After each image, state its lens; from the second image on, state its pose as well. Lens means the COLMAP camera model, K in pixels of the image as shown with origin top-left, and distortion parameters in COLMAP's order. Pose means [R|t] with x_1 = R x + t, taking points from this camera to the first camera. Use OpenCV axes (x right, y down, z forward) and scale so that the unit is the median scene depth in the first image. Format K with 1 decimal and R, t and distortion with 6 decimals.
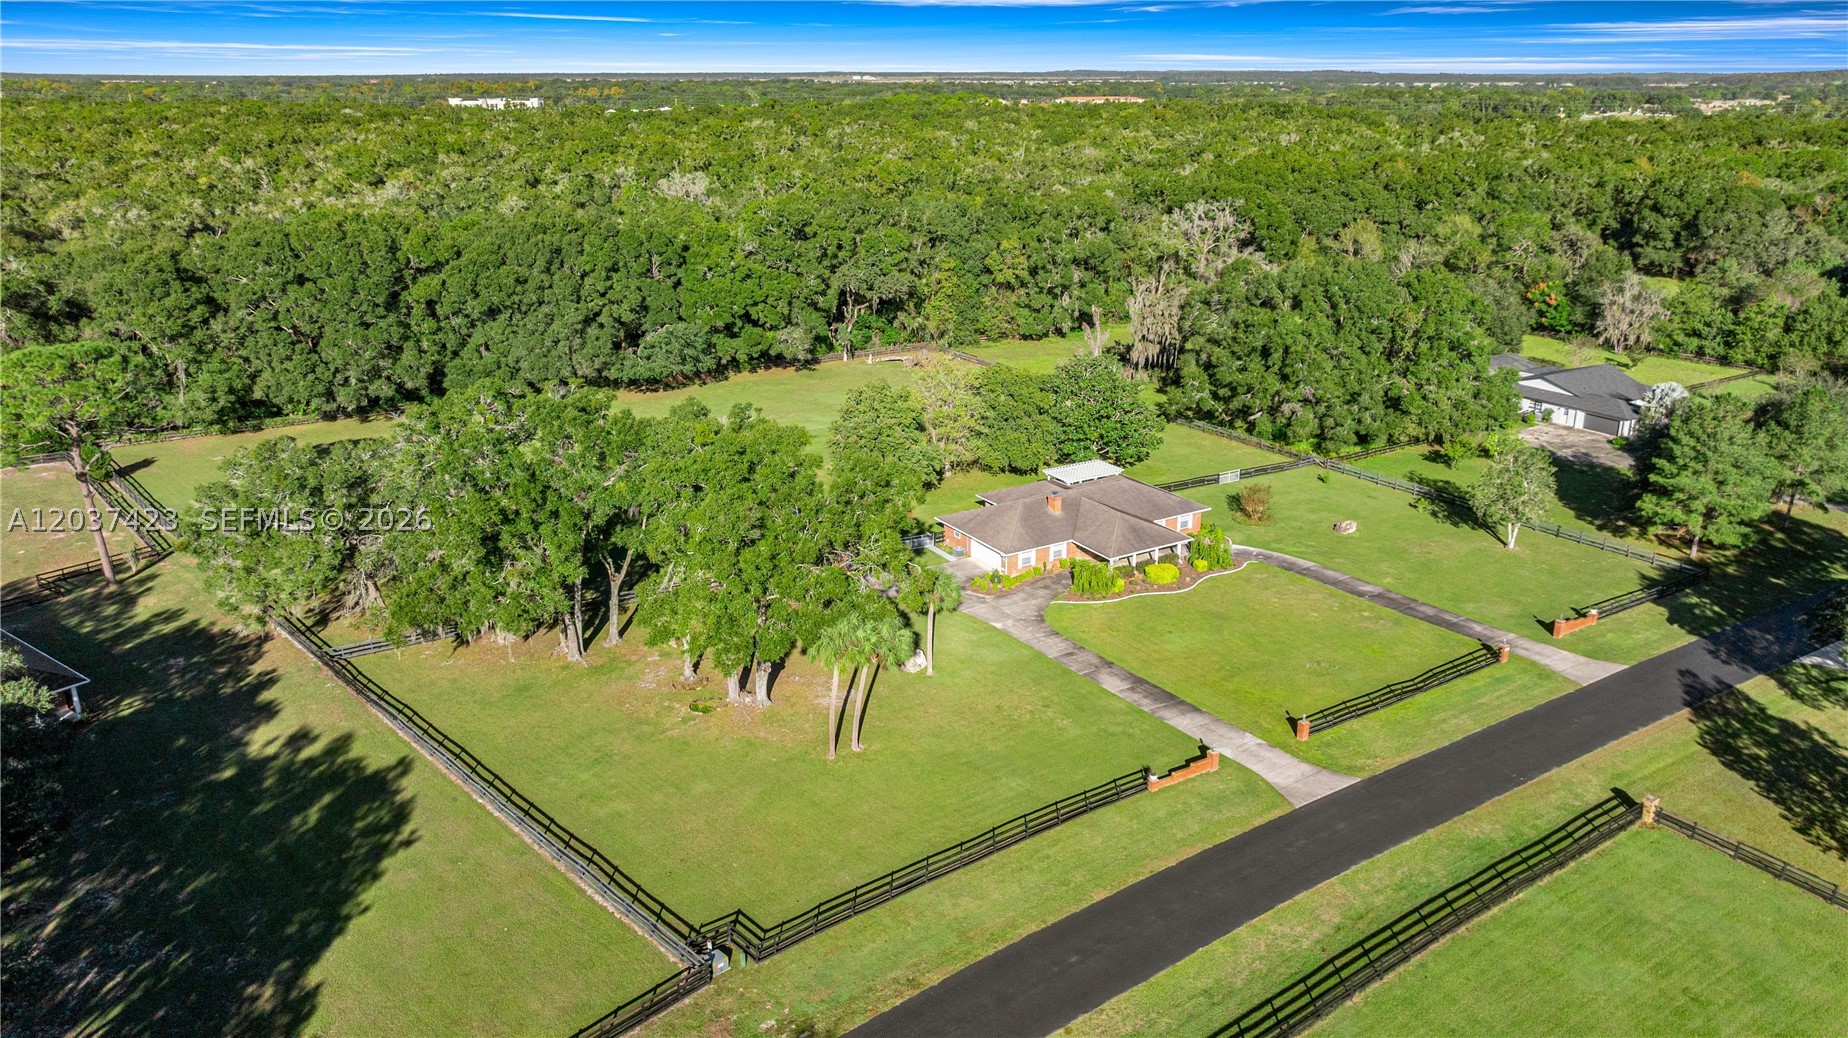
lens RADIAL K [[1276.4, 0, 924.0], [0, 1276.4, 519.0], [0, 0, 1]] dist [0.022101, 0.000421]
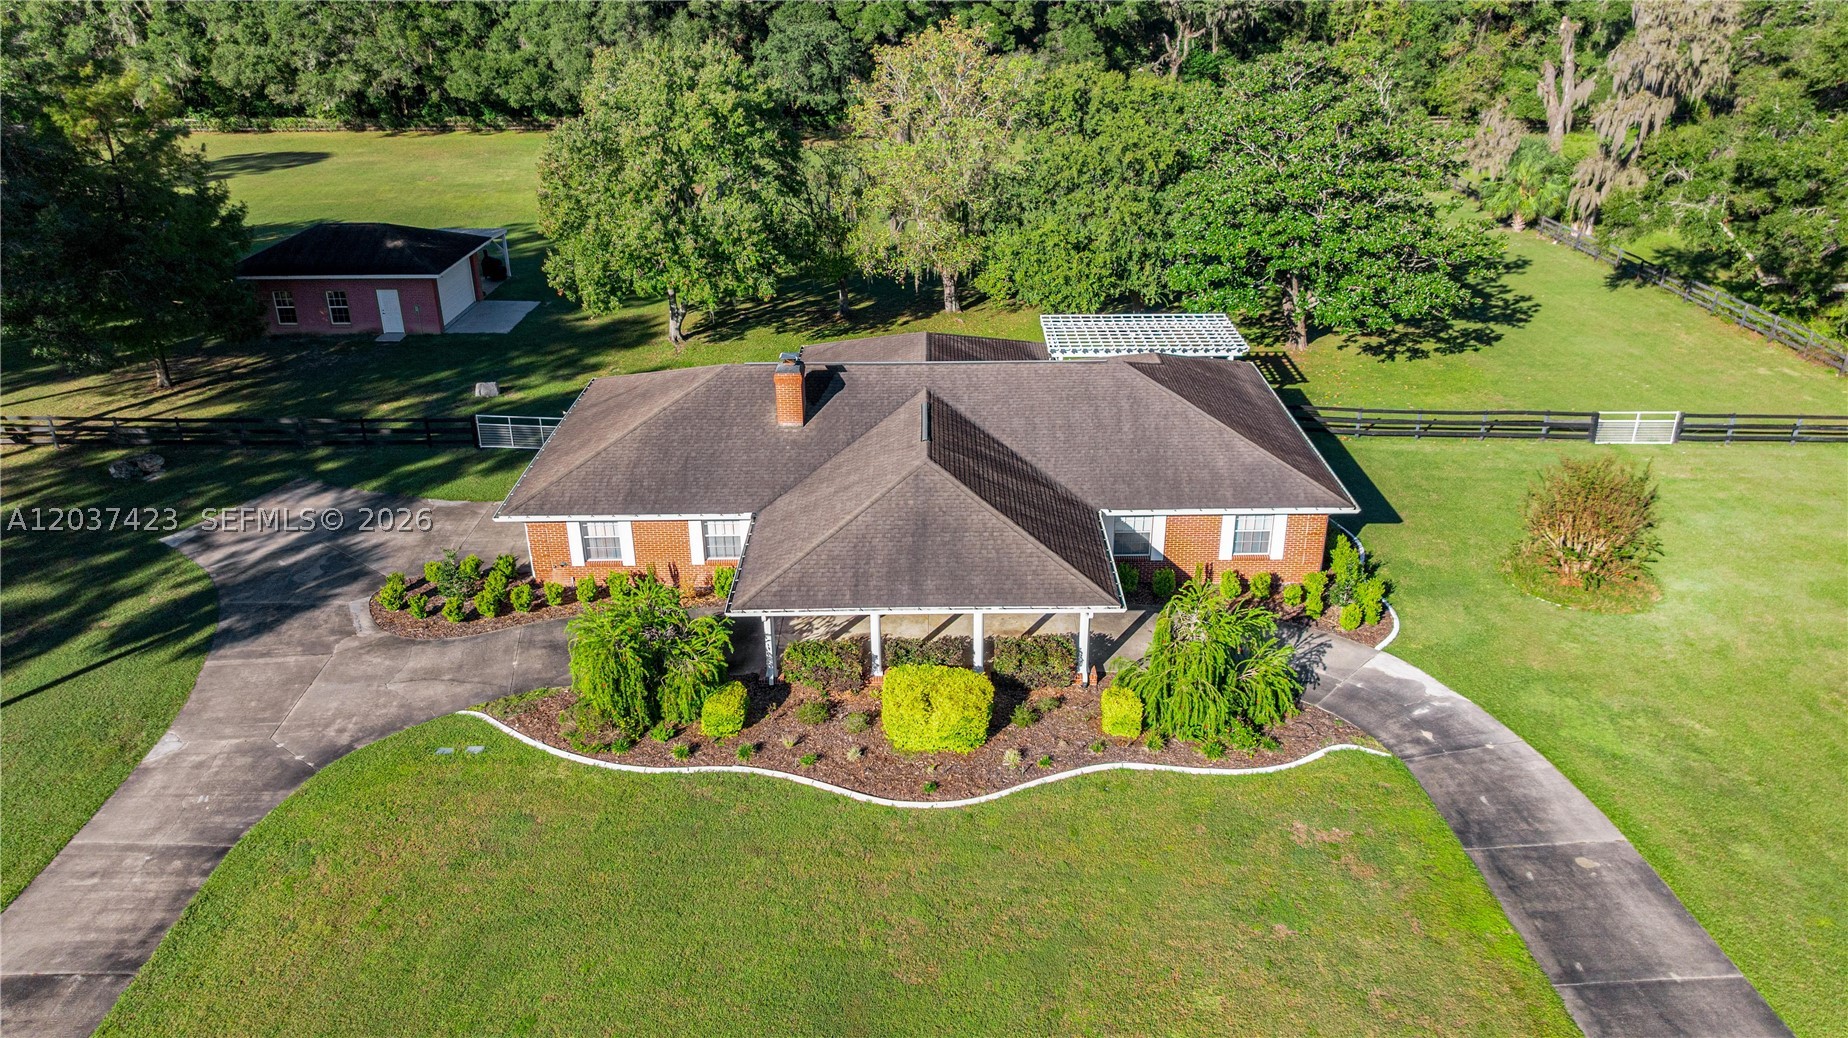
lens RADIAL K [[1276.4, 0, 924.0], [0, 1276.4, 519.0], [0, 0, 1]] dist [0.022101, 0.000421]
pose [[0.856821, 0.216766, -0.467837, 0.322895], [-0.164034, 0.974792, 0.151237, -0.039932], [0.488826, -0.052842, 0.870779, 0.811243]]
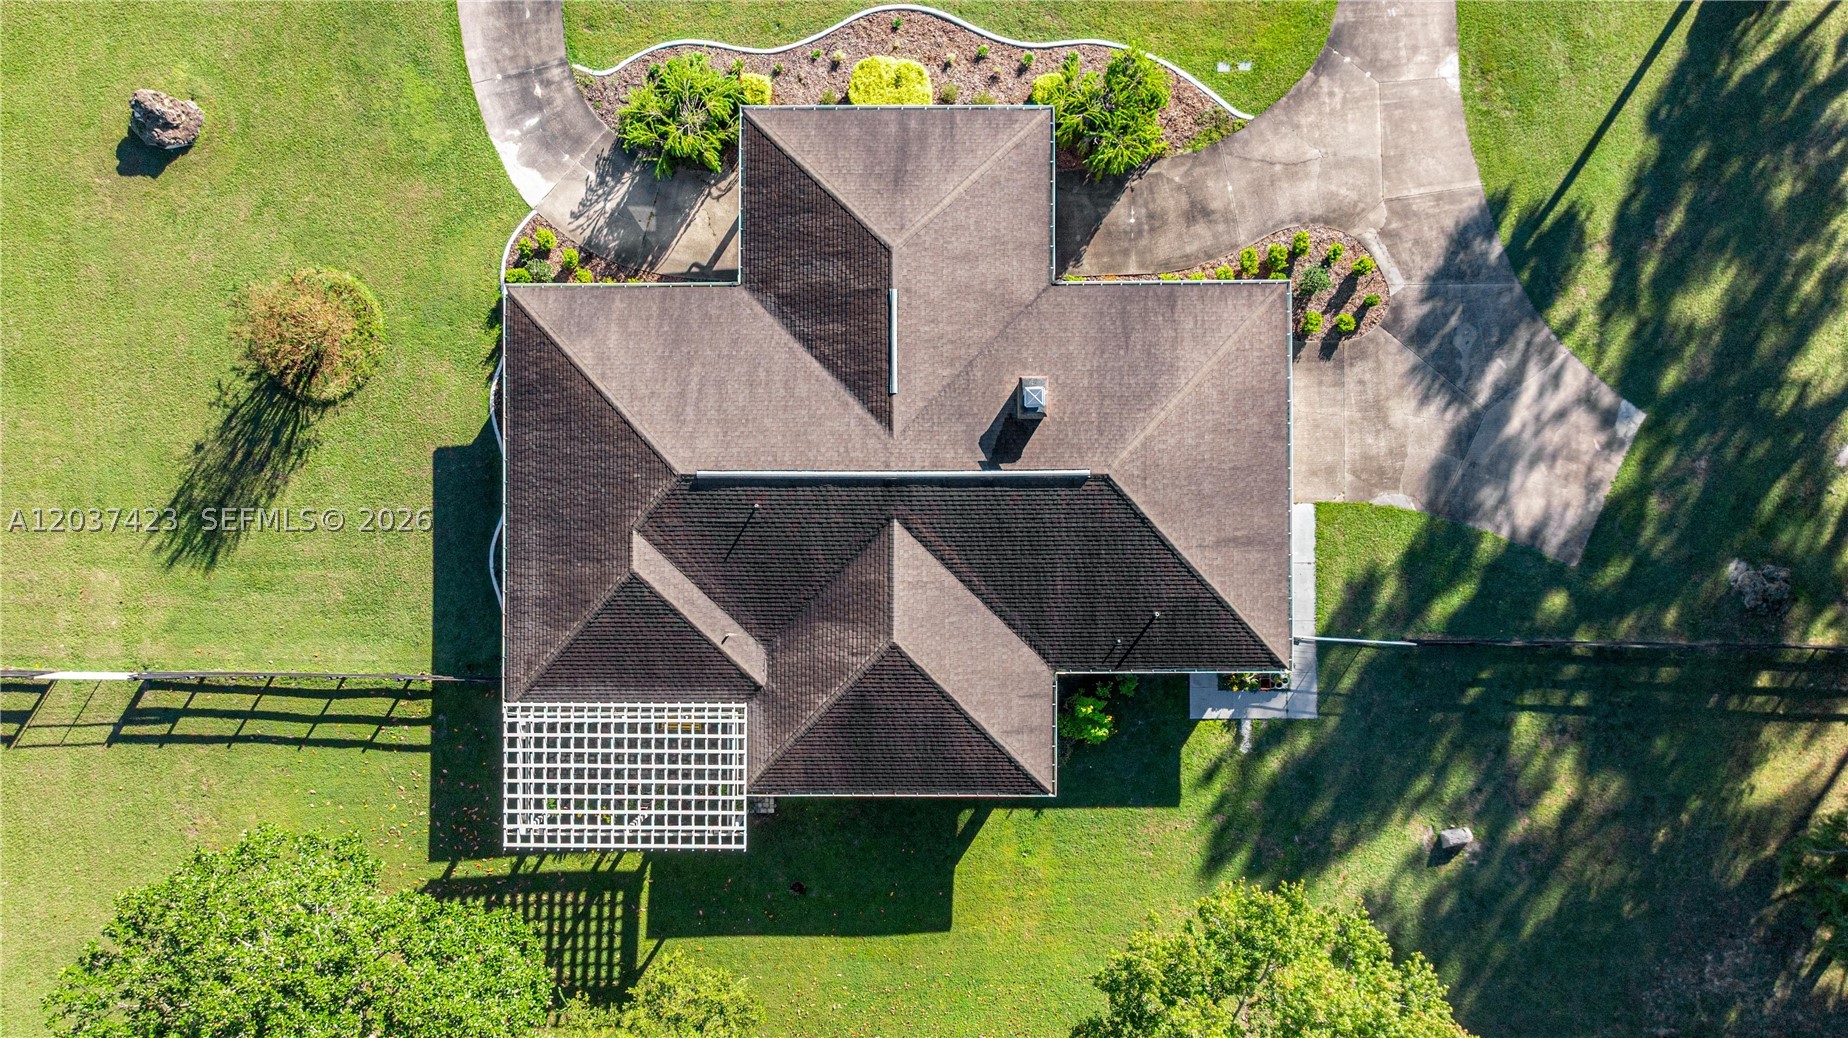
lens RADIAL K [[1276.4, 0, 924.0], [0, 1276.4, 519.0], [0, 0, 1]] dist [0.022101, 0.000421]
pose [[-0.857004, -0.514888, 0.020836, 0.114352], [0.185261, -0.270122, 0.944835, -0.360508], [-0.480856, 0.813587, 0.326884, 1.036717]]
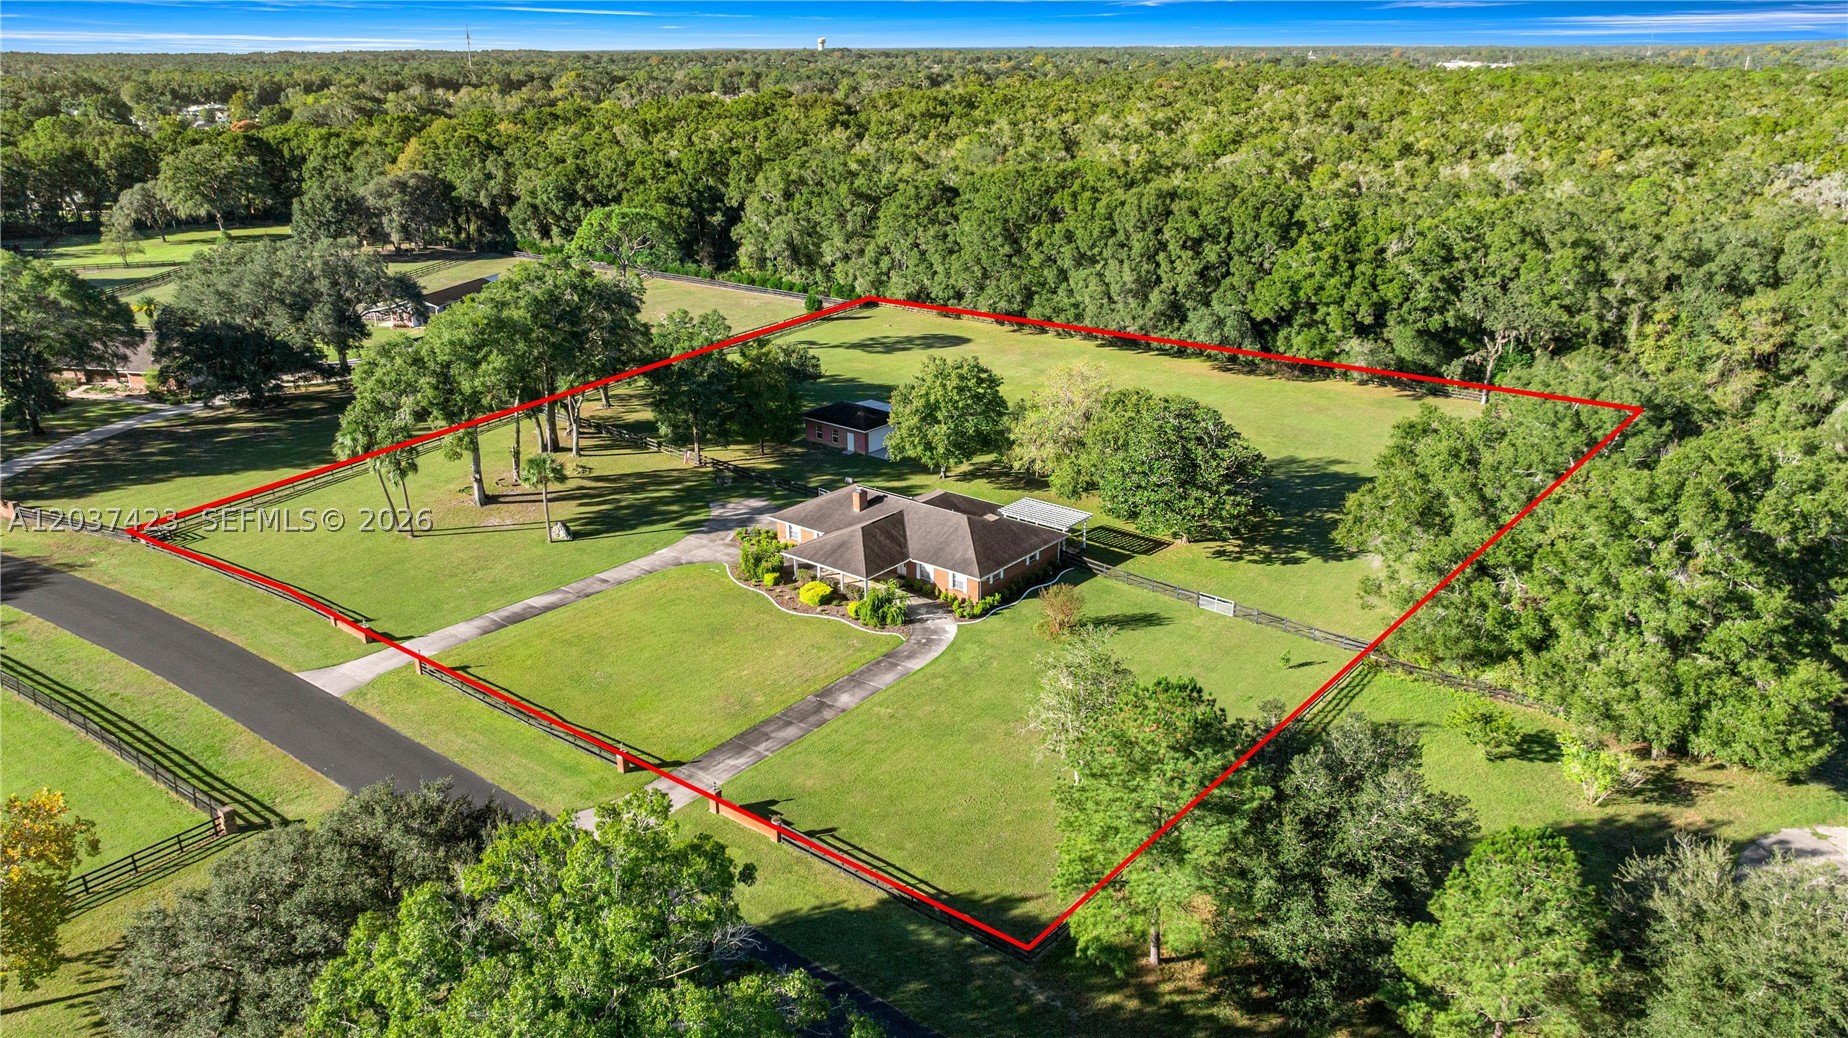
lens RADIAL K [[1276.4, 0, 924.0], [0, 1276.4, 519.0], [0, 0, 1]] dist [0.022101, 0.000421]
pose [[0.327021, 0.323925, -0.887767, 1.078841], [-0.299775, 0.926459, 0.227617, -0.256451], [0.896210, 0.191695, 0.400076, 0.735279]]
